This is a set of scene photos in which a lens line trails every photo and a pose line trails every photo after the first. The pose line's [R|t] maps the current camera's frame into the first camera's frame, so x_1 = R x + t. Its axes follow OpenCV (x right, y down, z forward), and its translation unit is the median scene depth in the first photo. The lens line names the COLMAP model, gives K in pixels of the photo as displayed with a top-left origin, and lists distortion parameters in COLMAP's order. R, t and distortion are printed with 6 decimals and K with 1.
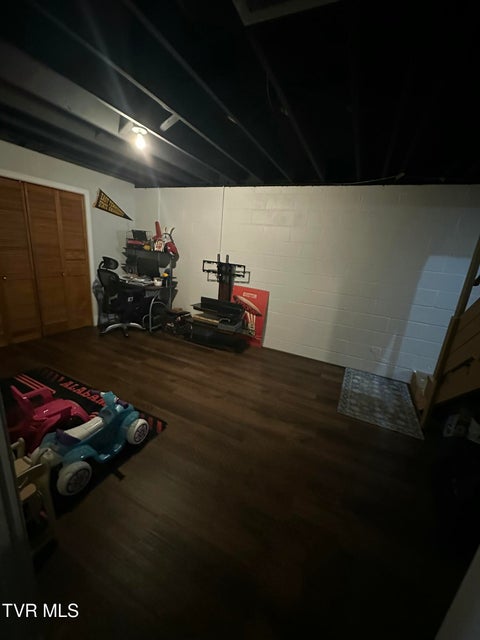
lens RADIAL K [[256.0, 0, 240.0], [0, 256.0, 320.0], [0, 0, 1]] dist [-0.002958, -0.000228]
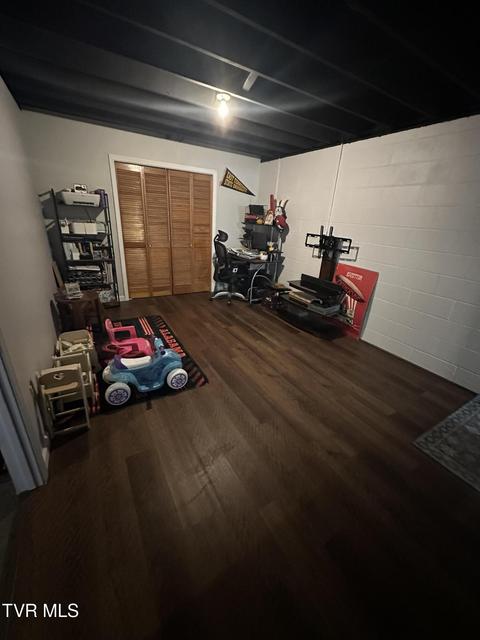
lens RADIAL K [[256.0, 0, 240.0], [0, 256.0, 320.0], [0, 0, 1]] dist [-0.002958, -0.000228]
pose [[0.829165, 0.174273, -0.531145, 0.201087], [-0.137904, 0.984566, 0.107763, 0.006657], [0.541727, -0.016106, 0.840400, 0.095160]]
